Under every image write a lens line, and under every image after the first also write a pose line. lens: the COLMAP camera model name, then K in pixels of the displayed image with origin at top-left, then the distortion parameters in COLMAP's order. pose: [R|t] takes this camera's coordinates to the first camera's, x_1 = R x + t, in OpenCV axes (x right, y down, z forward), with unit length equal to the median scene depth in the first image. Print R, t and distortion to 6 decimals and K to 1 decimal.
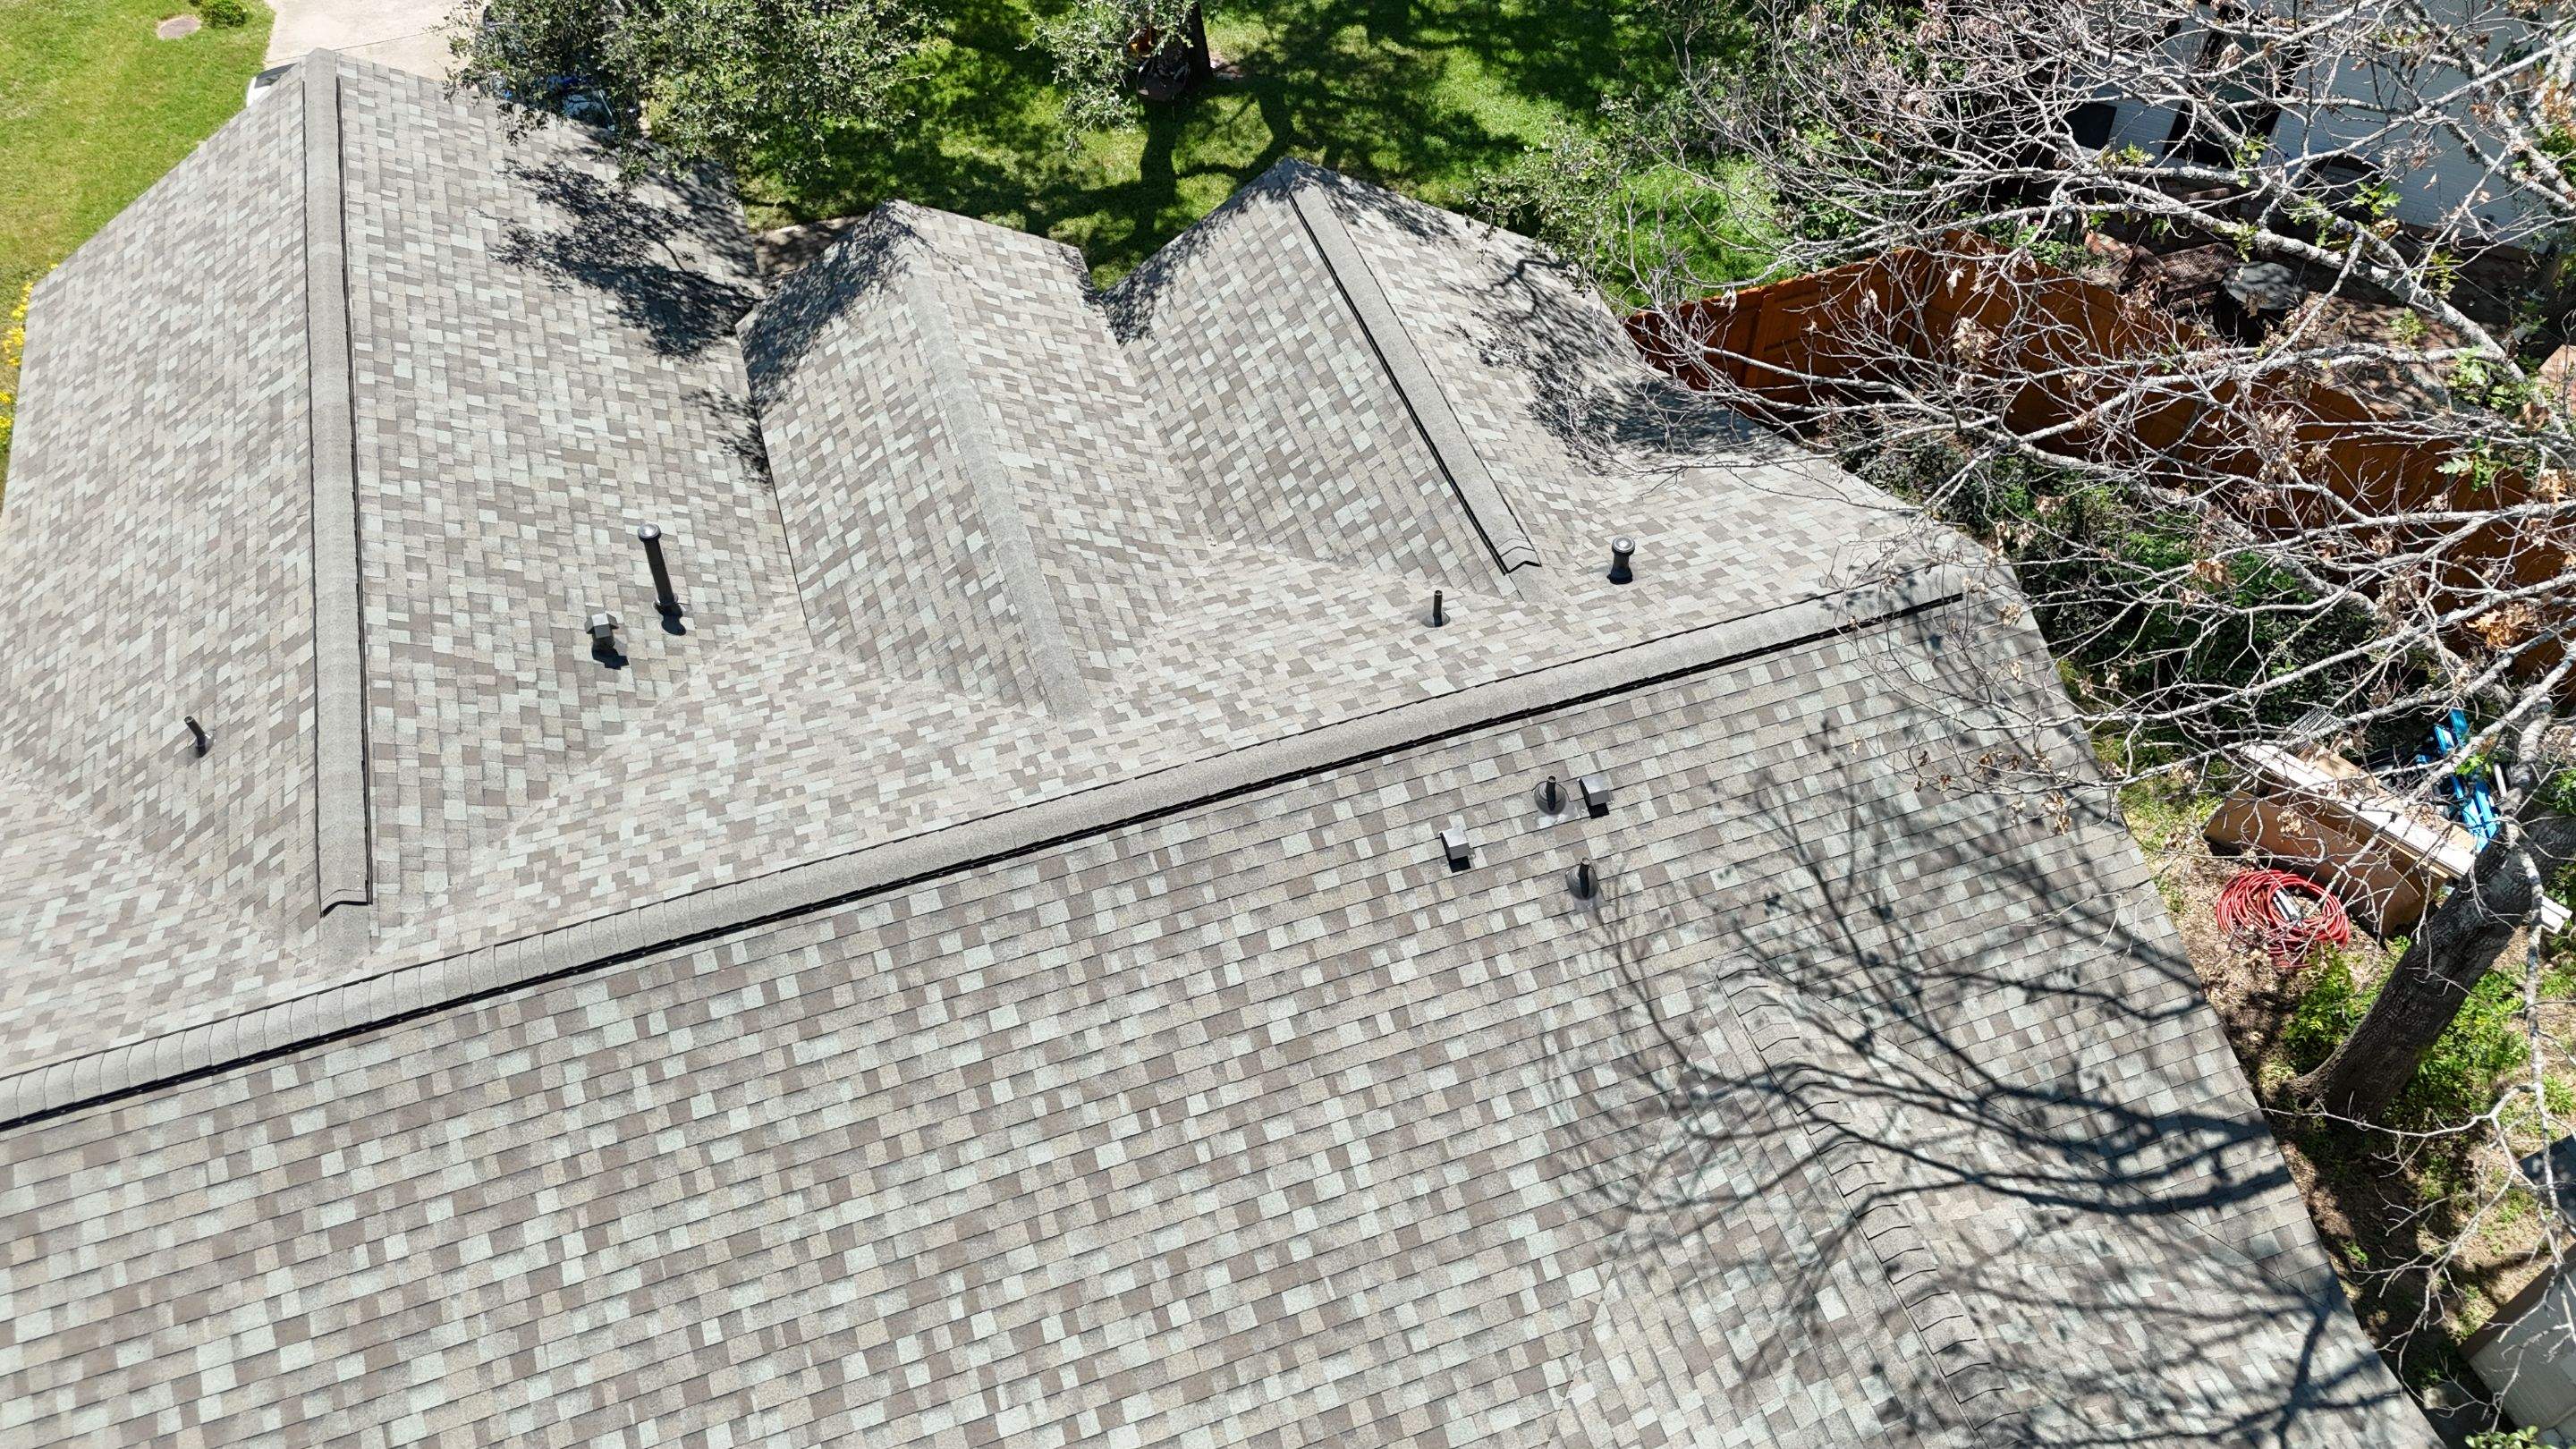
lens RADIAL K [[1903.1, 0, 1291.6], [0, 1903.1, 708.8], [0, 0, 1]] dist [0.070663, -0.068226]
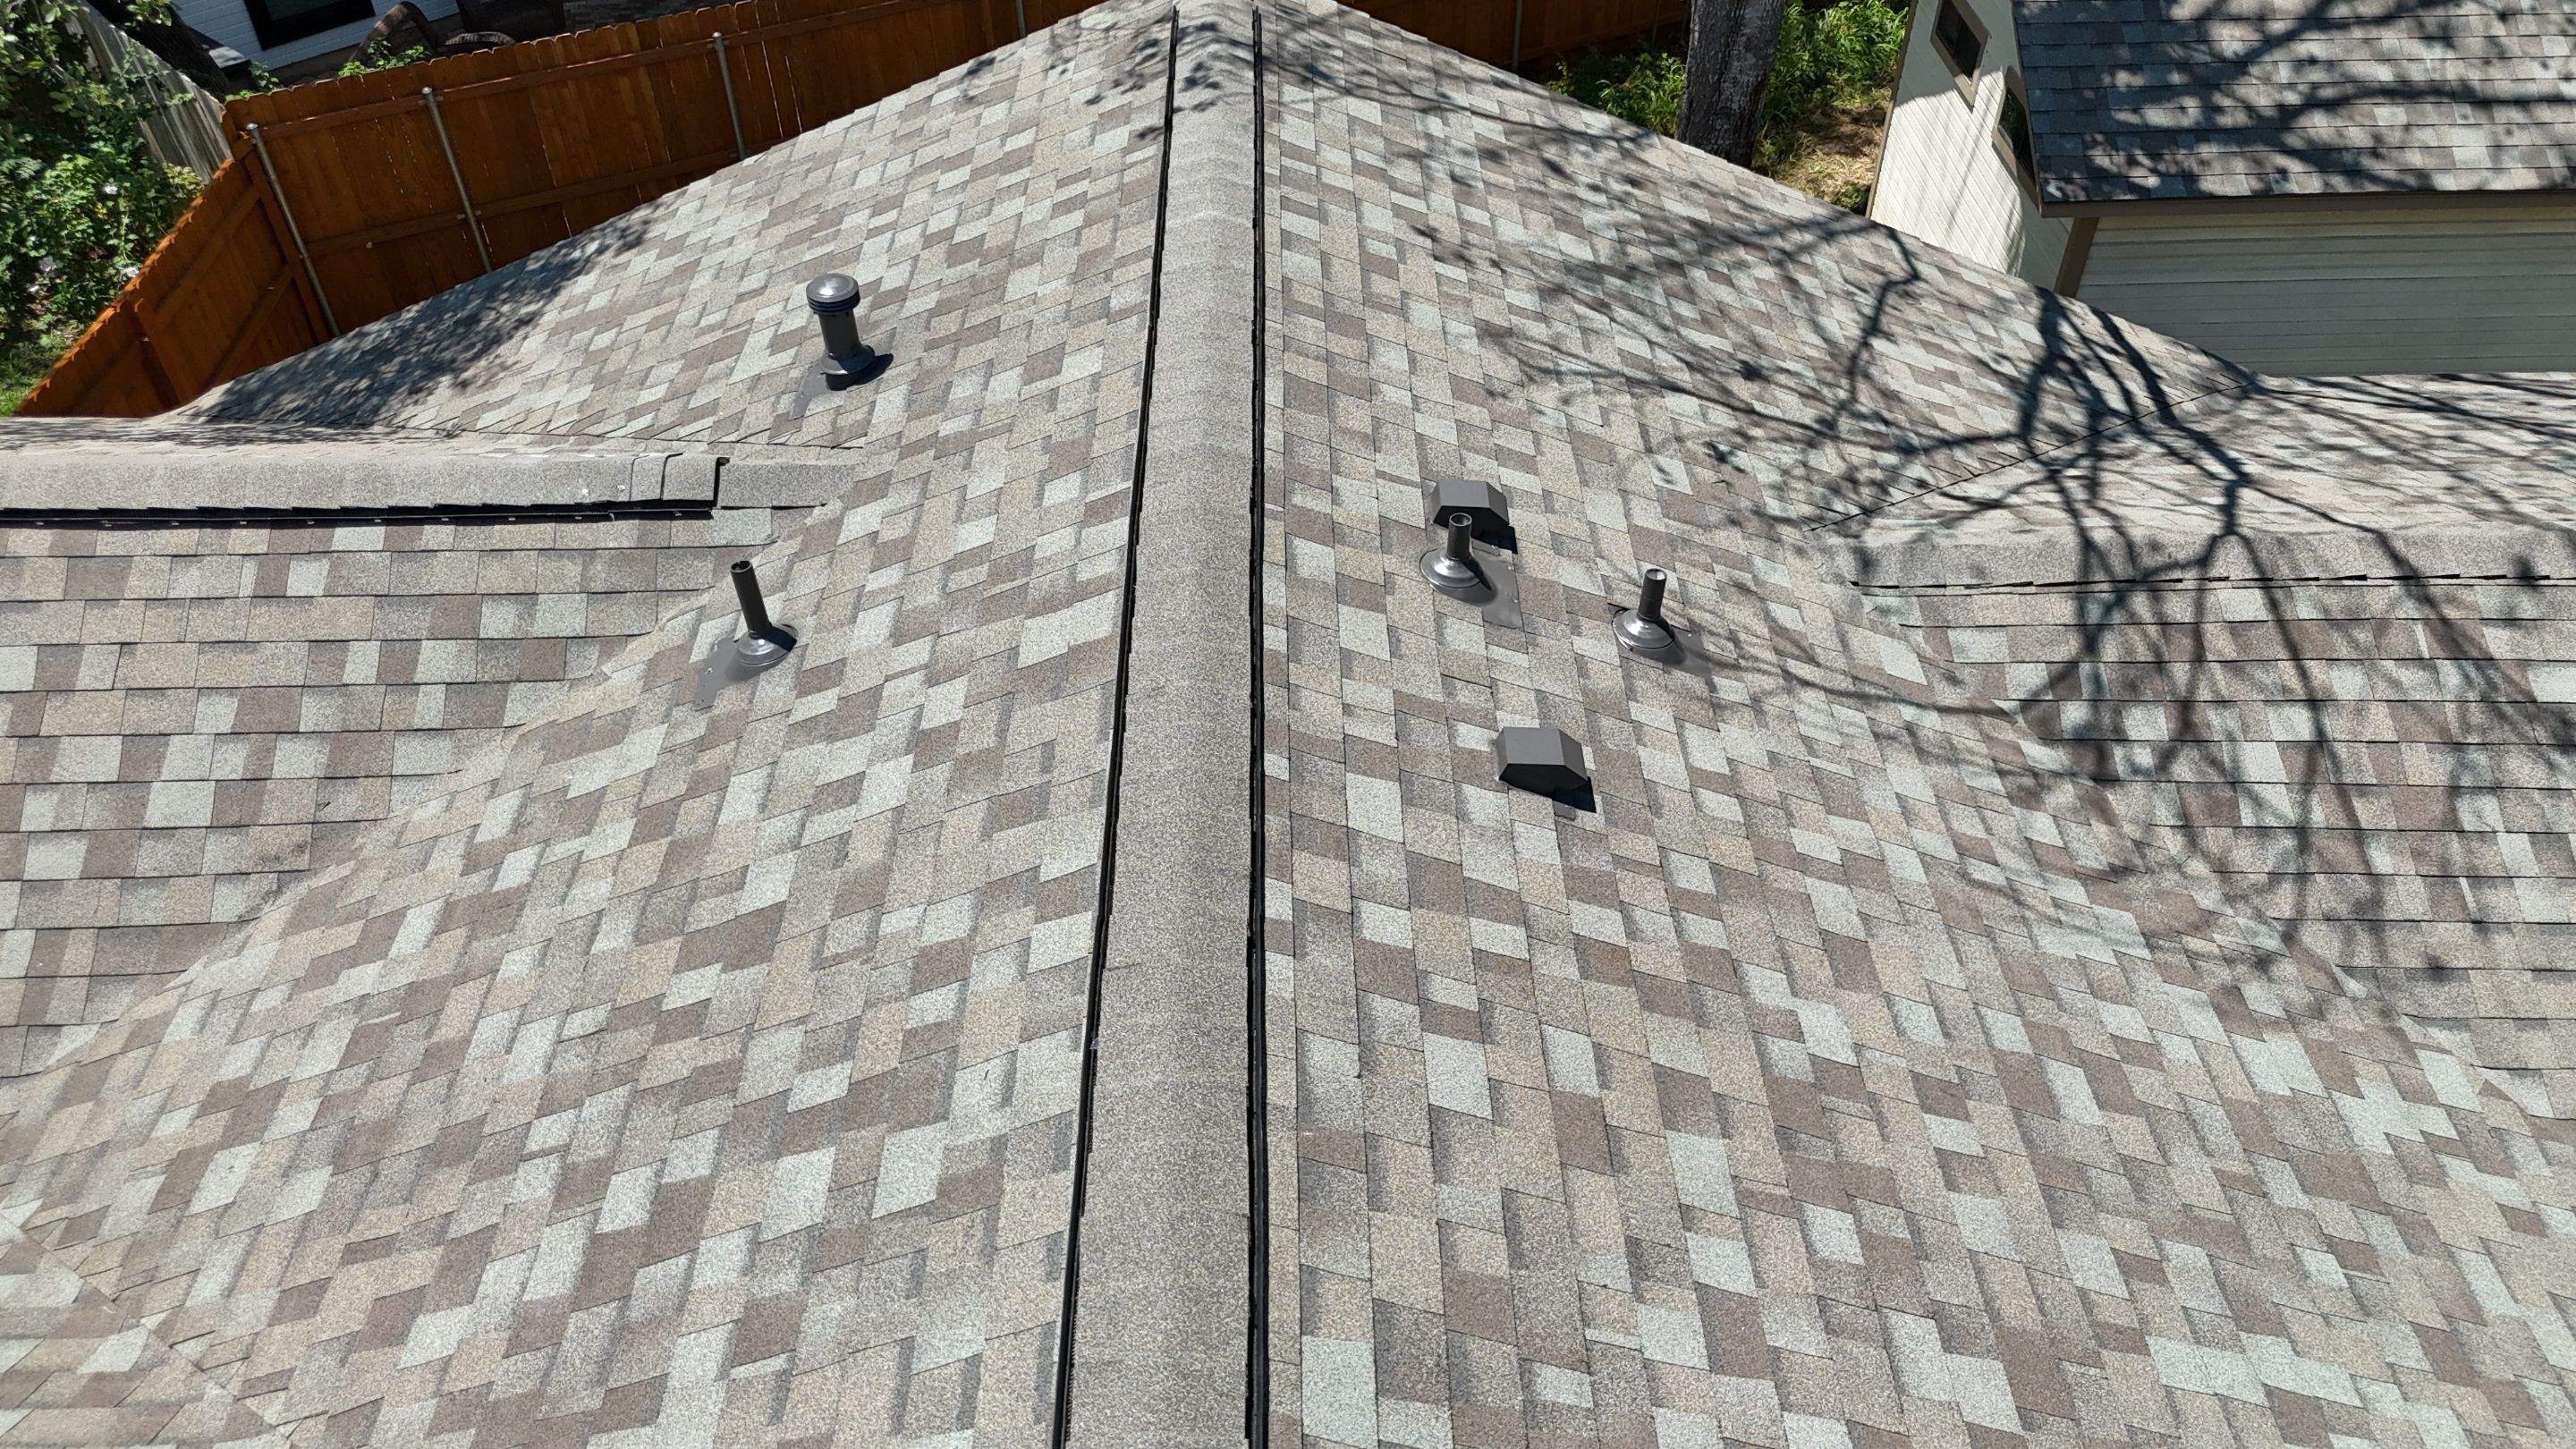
lens RADIAL K [[1903.1, 0, 1289.7], [0, 1903.1, 714.9], [0, 0, 1]] dist [0.070663, -0.068226]
pose [[0.311048, -0.627853, 0.713477, -0.192646], [0.722255, 0.644109, 0.251936, -0.066048], [-0.617735, 0.436948, 0.653819, 0.778362]]
